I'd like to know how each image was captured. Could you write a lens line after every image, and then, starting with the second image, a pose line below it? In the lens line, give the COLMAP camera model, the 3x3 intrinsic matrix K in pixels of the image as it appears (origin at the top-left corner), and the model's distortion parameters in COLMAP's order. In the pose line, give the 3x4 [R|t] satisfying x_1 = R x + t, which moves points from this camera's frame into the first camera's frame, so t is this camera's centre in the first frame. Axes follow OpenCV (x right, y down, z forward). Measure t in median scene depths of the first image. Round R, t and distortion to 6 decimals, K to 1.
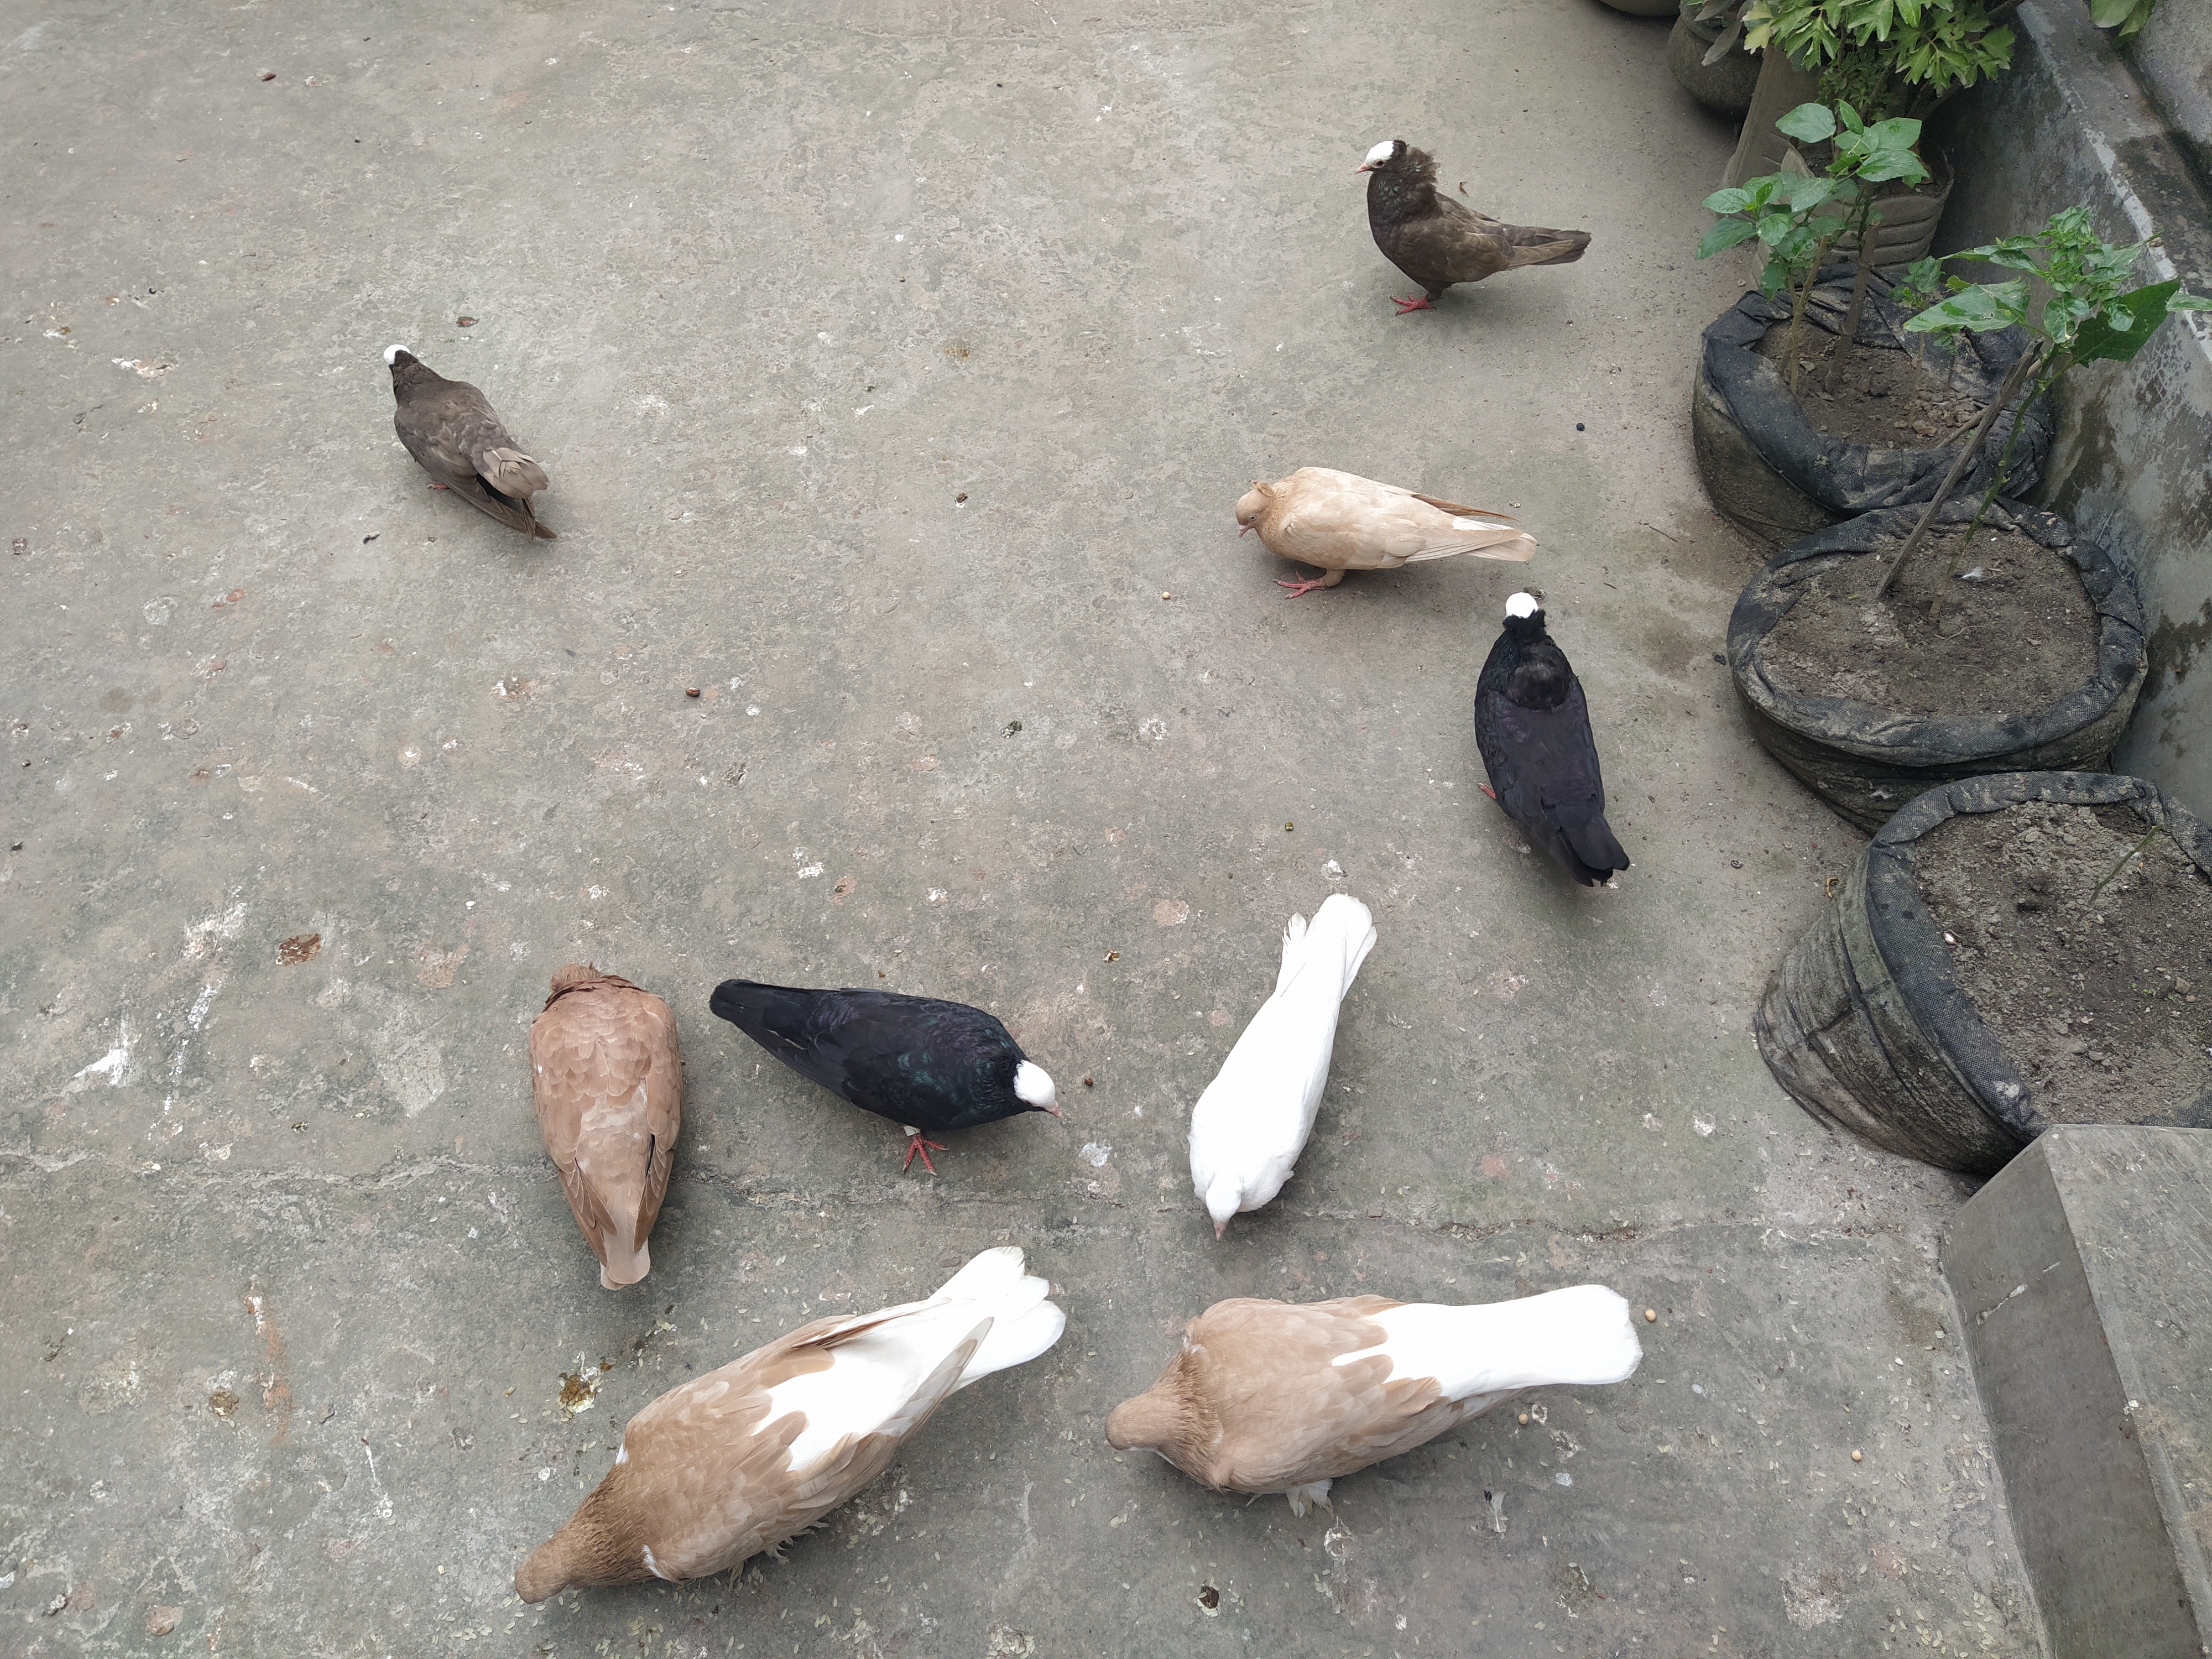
lens RADIAL K [[1652.2, 0, 1110.9], [0, 1652.2, 828.6], [0, 0, 1]] dist [0.122945, -0.188715]
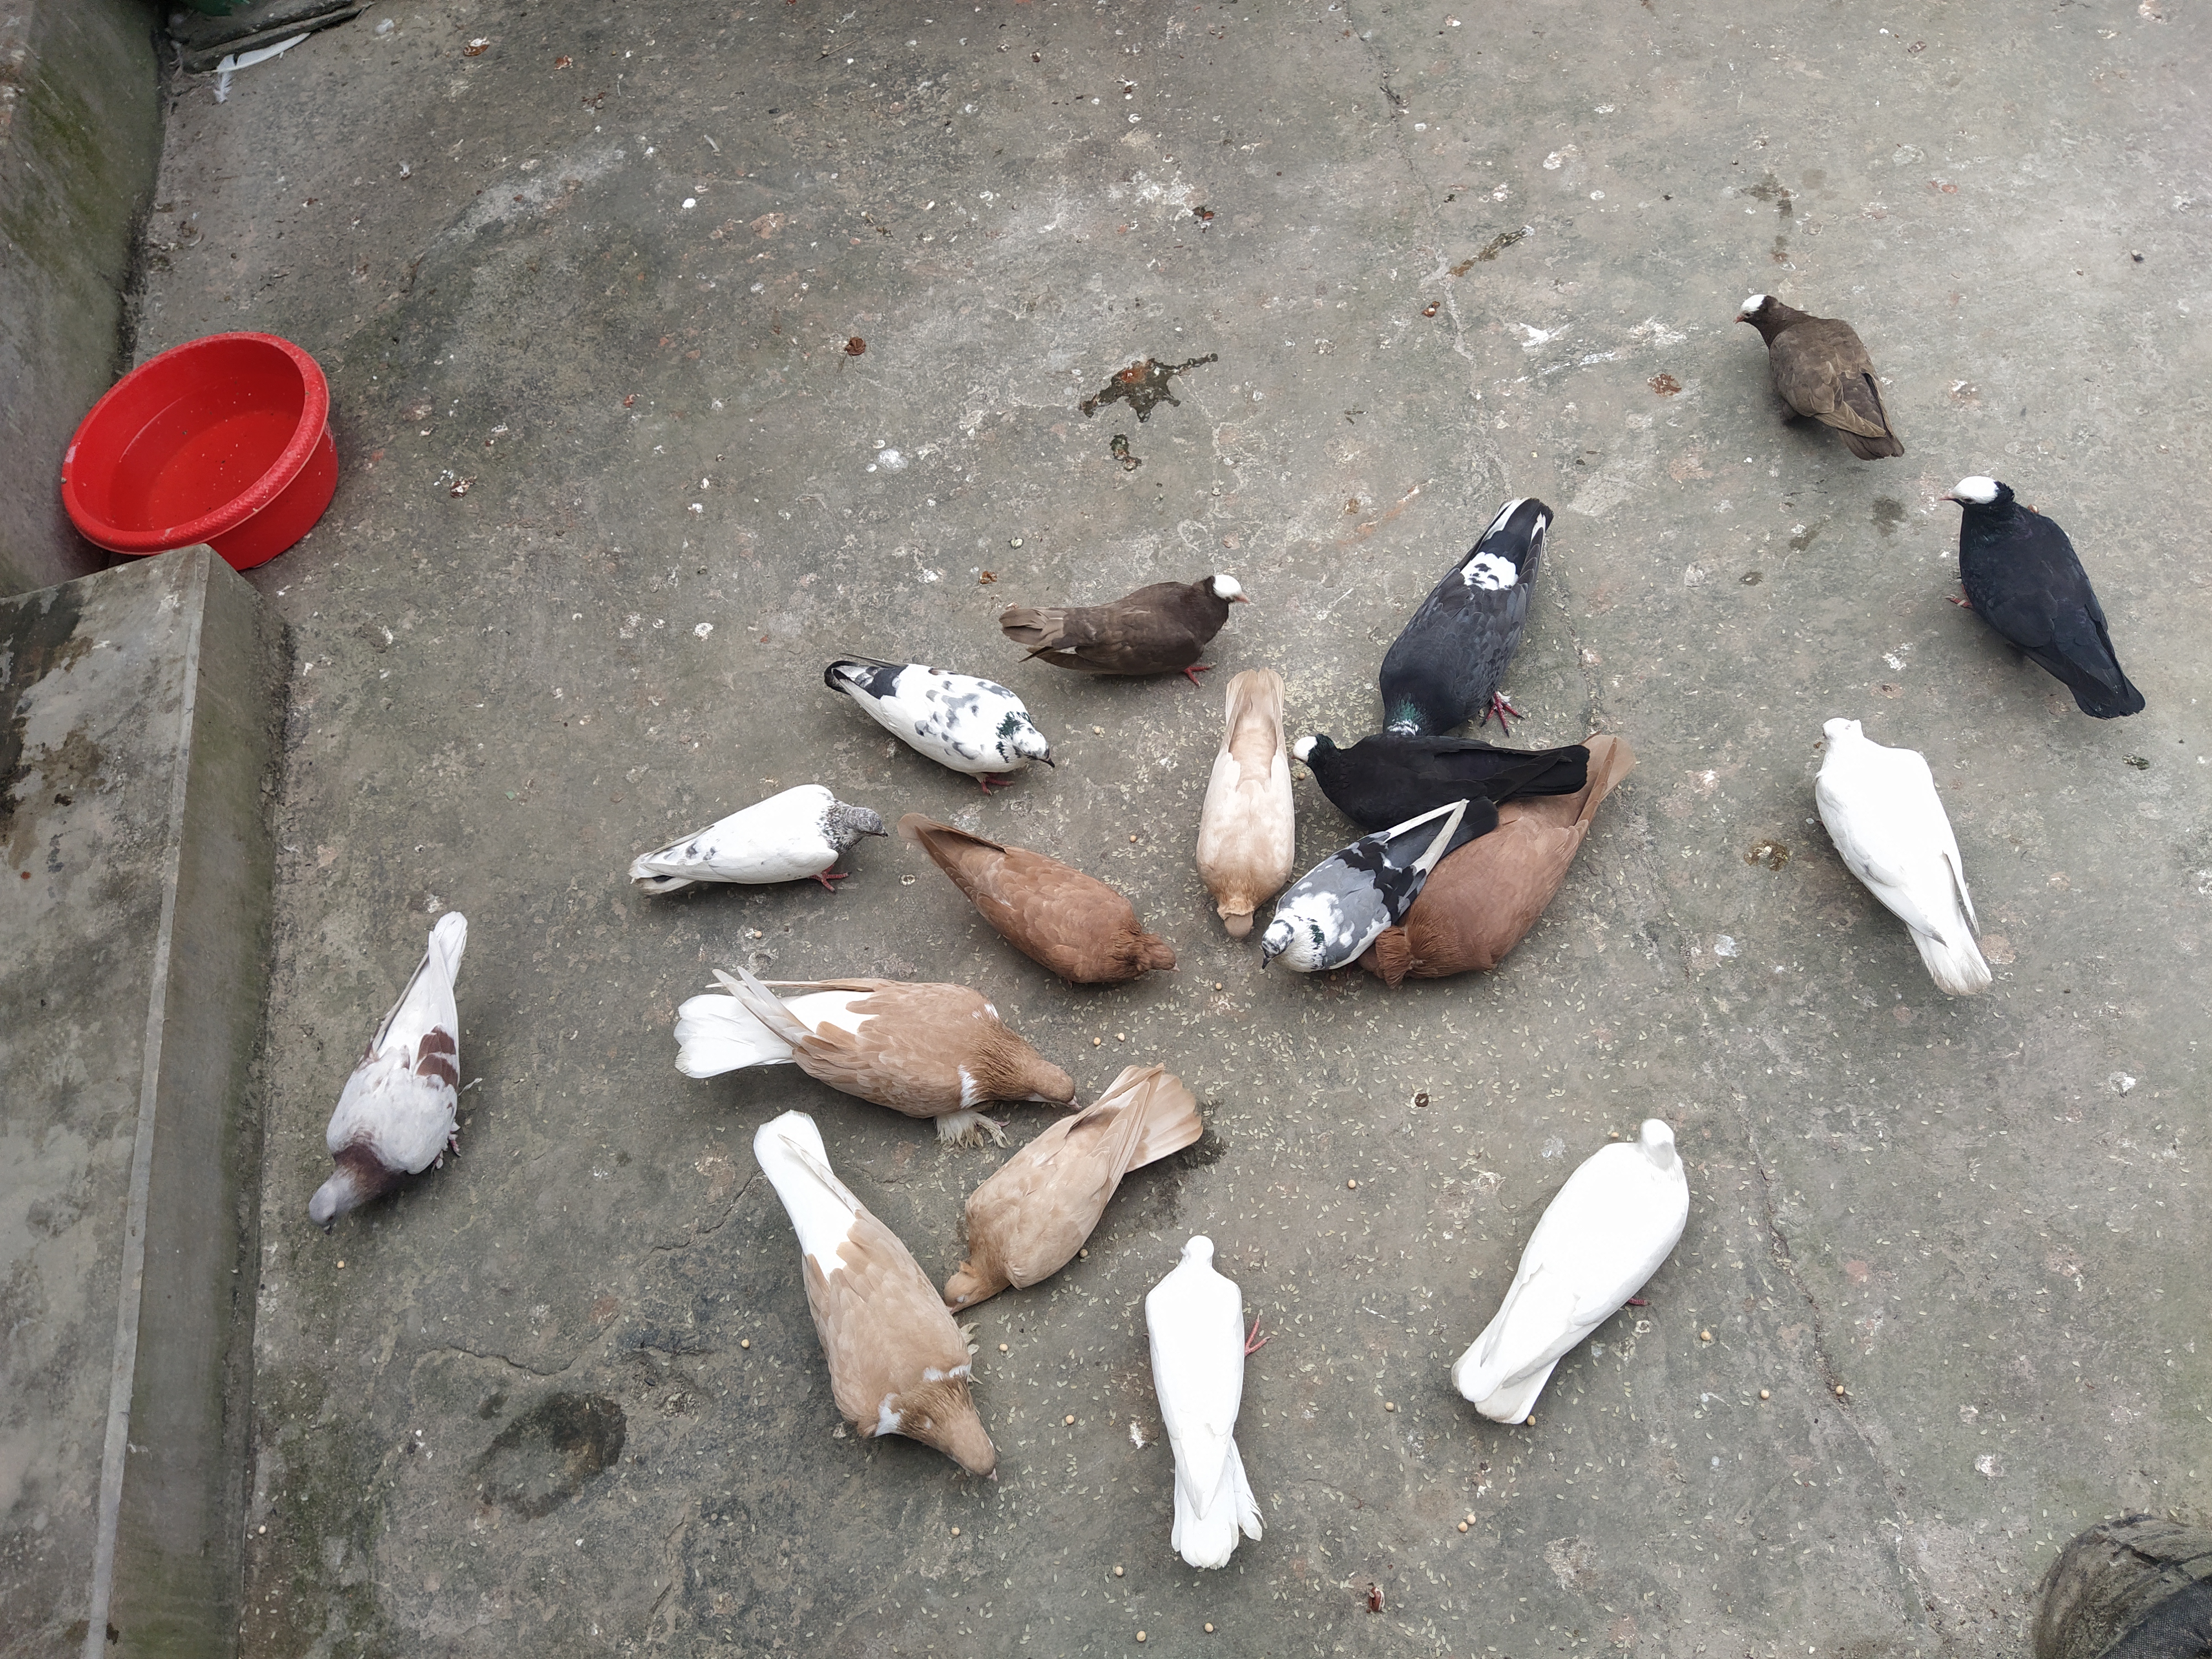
lens RADIAL K [[1696.0, 0, 1094.7], [0, 1696.0, 798.9], [0, 0, 1]] dist [0.122015, -0.188079]
pose [[0.197276, 0.840077, -0.505324, 0.404536], [-0.696493, 0.482849, 0.530806, -0.182739], [0.689913, 0.247239, 0.680362, -0.175525]]
